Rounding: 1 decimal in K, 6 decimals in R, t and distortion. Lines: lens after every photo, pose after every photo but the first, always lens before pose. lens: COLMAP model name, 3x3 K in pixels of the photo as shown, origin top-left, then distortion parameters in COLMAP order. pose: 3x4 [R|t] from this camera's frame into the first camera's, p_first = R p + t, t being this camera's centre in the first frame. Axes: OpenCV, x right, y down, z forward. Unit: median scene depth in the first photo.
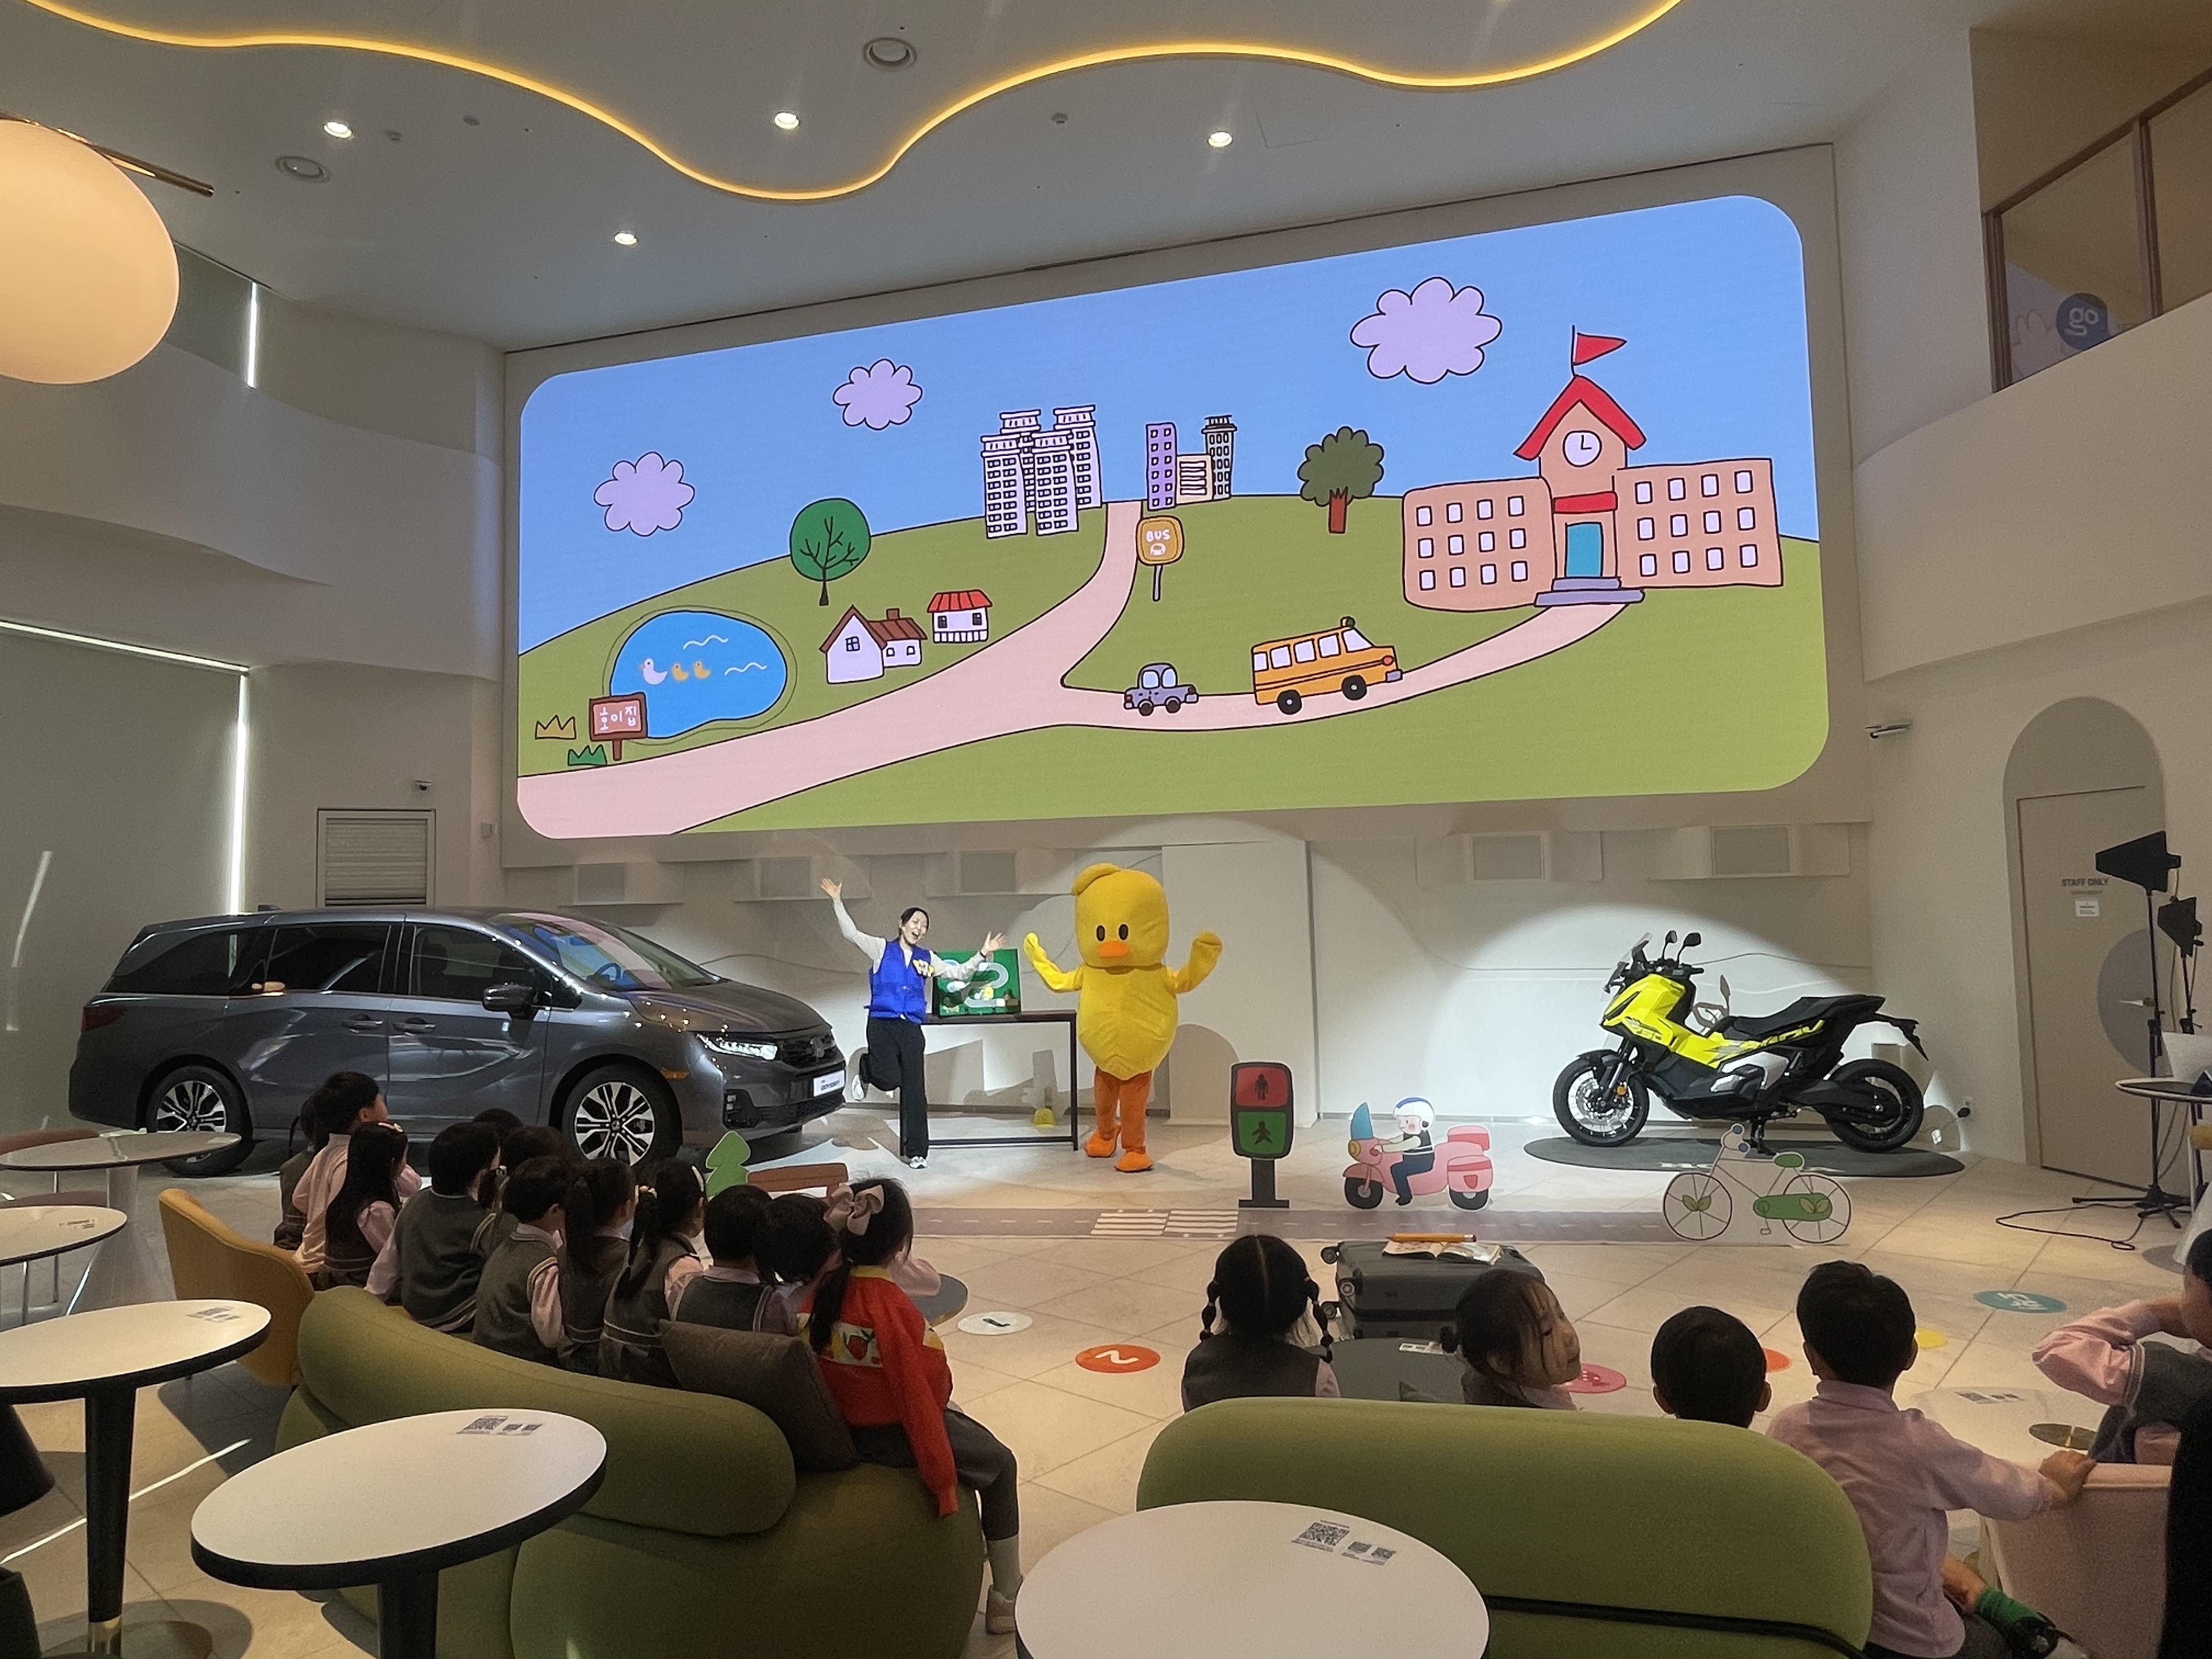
lens RADIAL K [[1370.0, 0, 1094.9], [0, 1370.0, 817.6], [0, 0, 1]] dist [-0.001874, -0.001901]
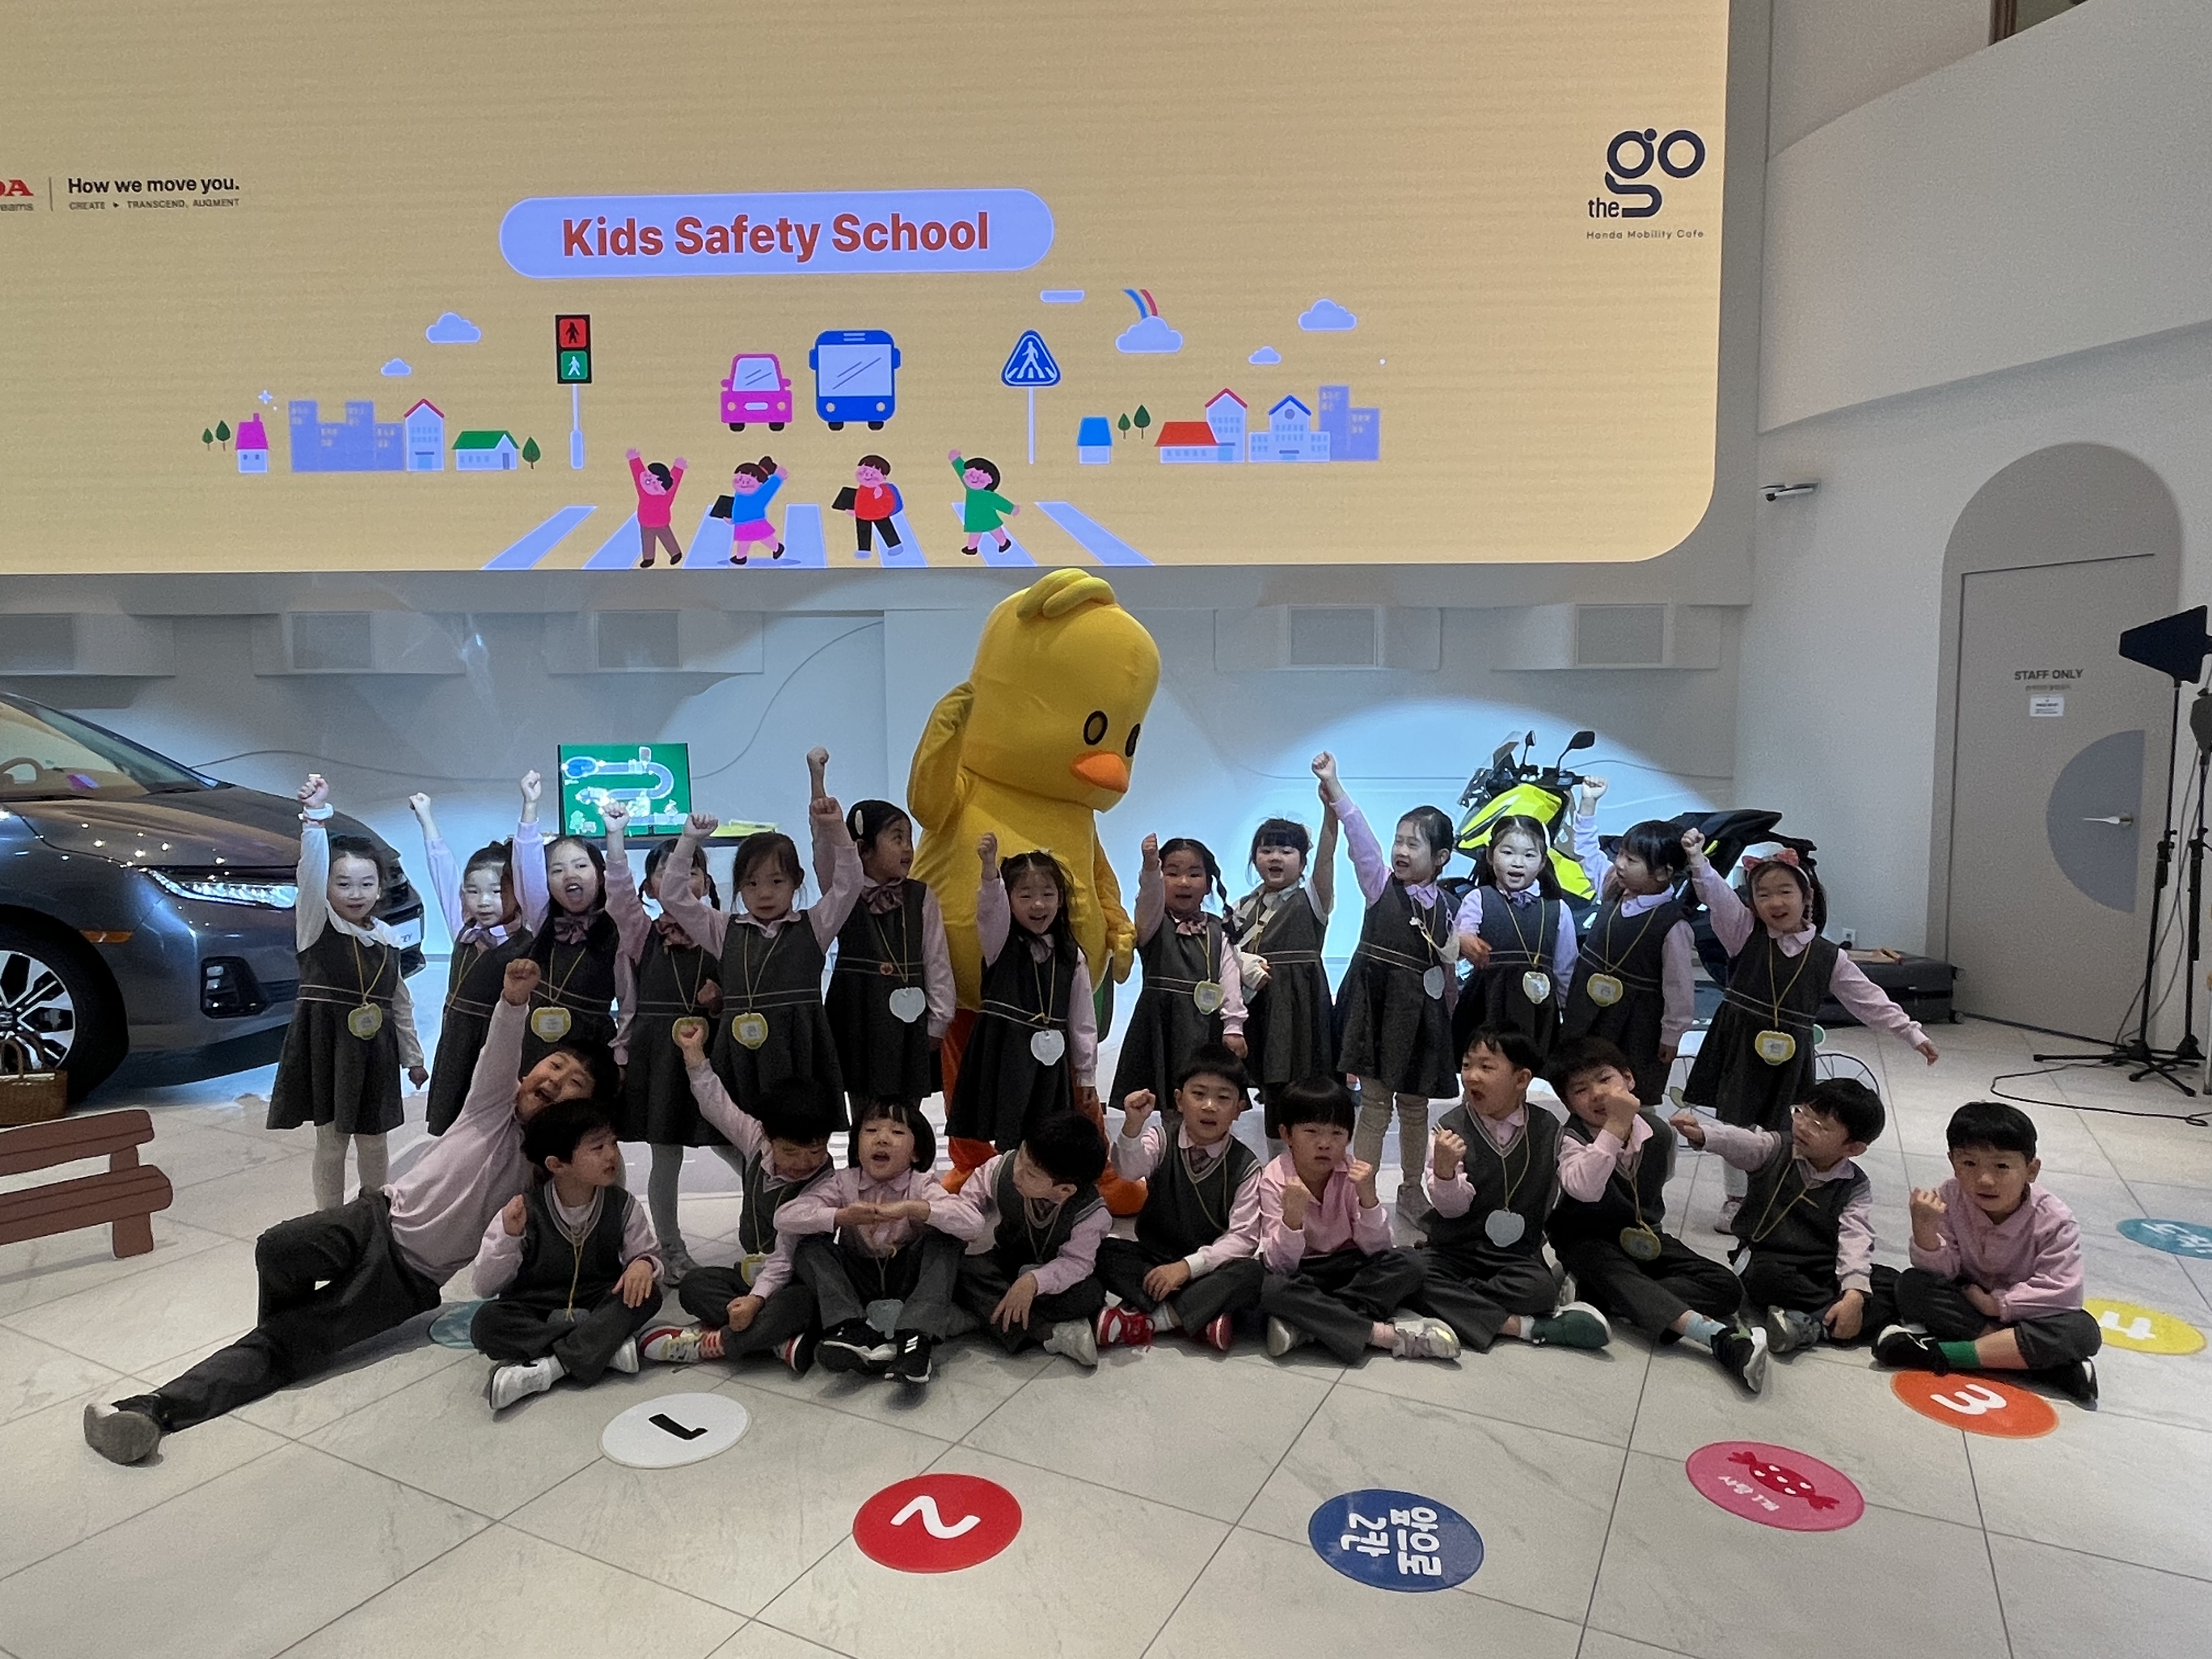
lens RADIAL K [[1365.4, 0, 1101.7], [0, 1365.4, 826.0], [0, 0, 1]] dist [0.004270, -0.002636]
pose [[0.968107, -0.002049, 0.250529, -0.028399], [-0.033556, 0.989896, 0.137768, 0.037991], [-0.248280, -0.141781, 0.958256, 0.299245]]
